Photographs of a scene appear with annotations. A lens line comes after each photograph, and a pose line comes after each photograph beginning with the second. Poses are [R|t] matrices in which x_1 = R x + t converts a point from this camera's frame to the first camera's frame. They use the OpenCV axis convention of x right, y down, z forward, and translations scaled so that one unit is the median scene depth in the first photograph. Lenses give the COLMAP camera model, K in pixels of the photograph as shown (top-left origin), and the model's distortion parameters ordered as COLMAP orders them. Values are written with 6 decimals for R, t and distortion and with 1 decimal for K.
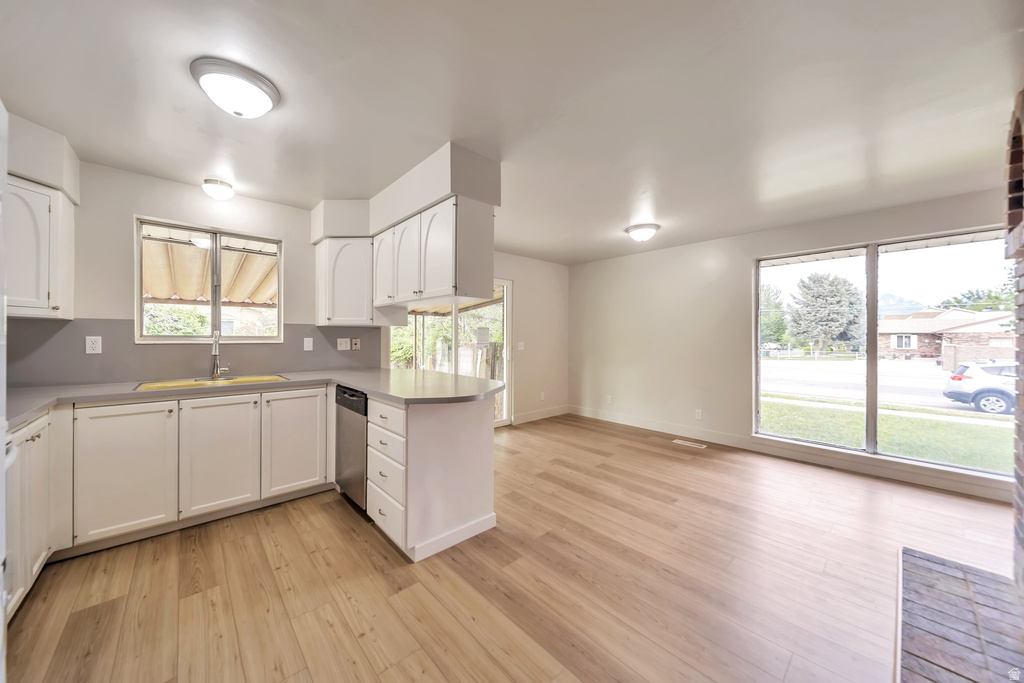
lens RADIAL K [[354.6, 0, 505.2], [0, 354.6, 332.3], [0, 0, 1]] dist [-0.000657, -0.000317]
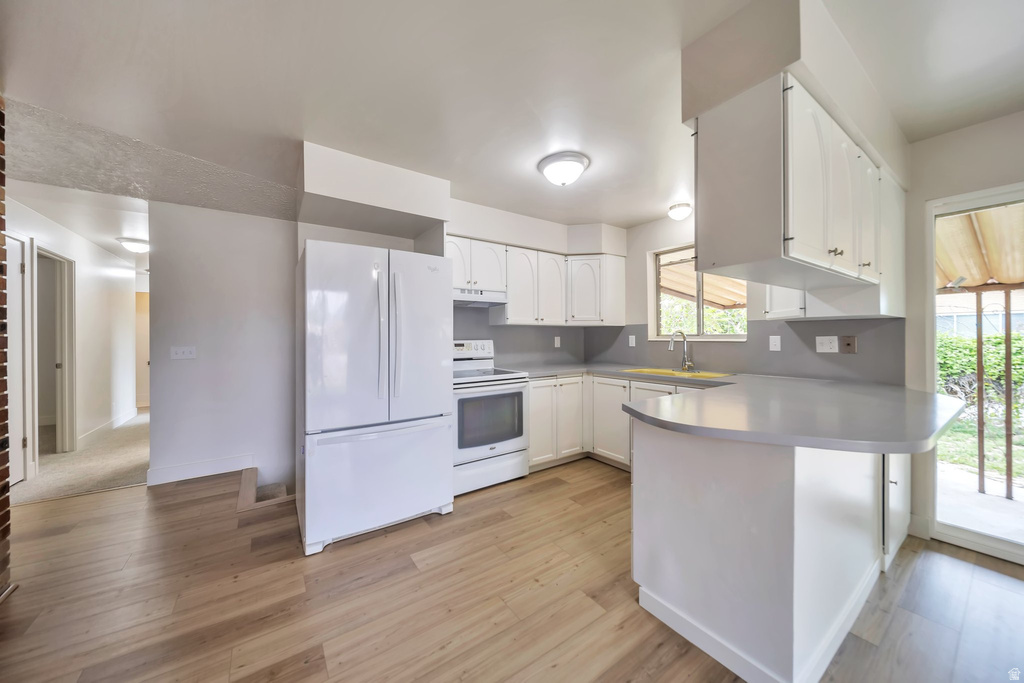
lens RADIAL K [[354.6, 0, 507.3], [0, 354.6, 335.3], [0, 0, 1]] dist [-0.000657, -0.000317]
pose [[-0.135960, -0.005275, -0.990700, 0.505927], [0.019036, 0.999787, -0.007936, 0.012525], [0.990531, -0.019938, -0.135831, 0.667263]]
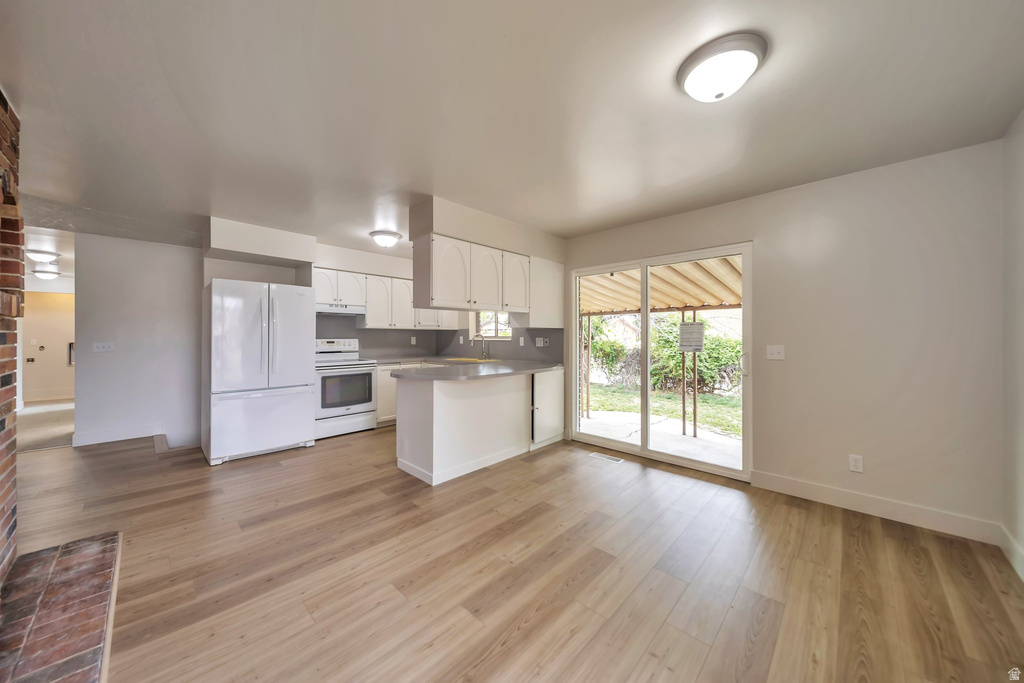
lens RADIAL K [[354.6, 0, 509.6], [0, 354.6, 335.9], [0, 0, 1]] dist [-0.000657, -0.000317]
pose [[0.065471, -0.004233, -0.997845, 1.233900], [0.012925, 0.999911, -0.003394, 0.020400], [0.997771, -0.012675, 0.065520, 1.179002]]
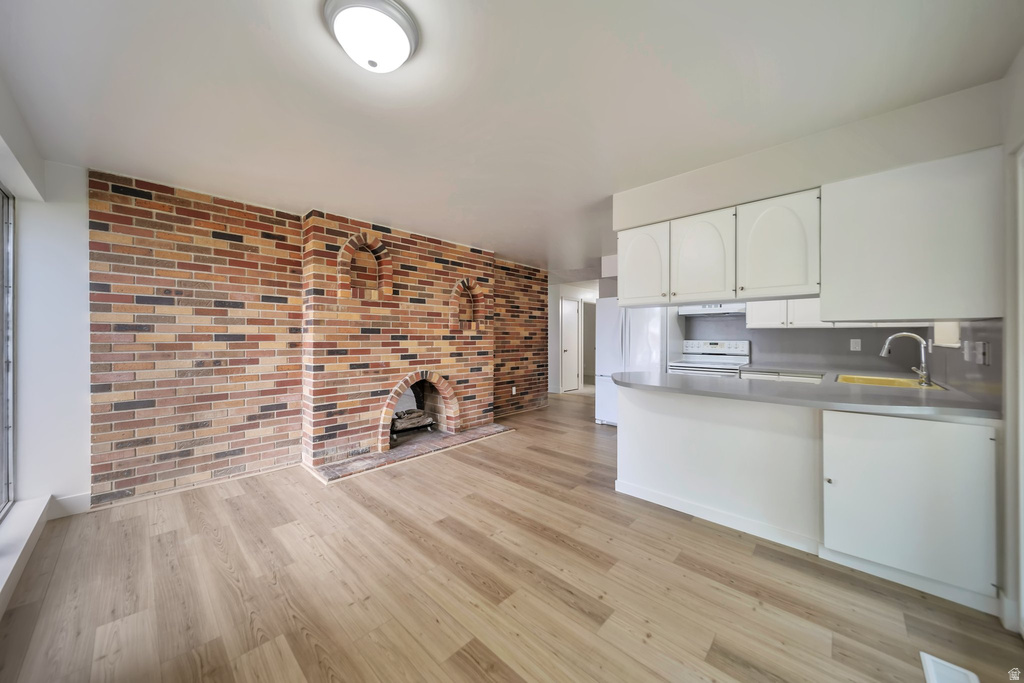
lens RADIAL K [[354.6, 0, 499.5], [0, 354.6, 334.5], [0, 0, 1]] dist [-0.000657, -0.000317]
pose [[-0.998151, -0.008296, -0.060209, 0.447056], [-0.007133, 0.999784, -0.019502, 0.031805], [0.060357, -0.019037, -0.997995, 2.181524]]
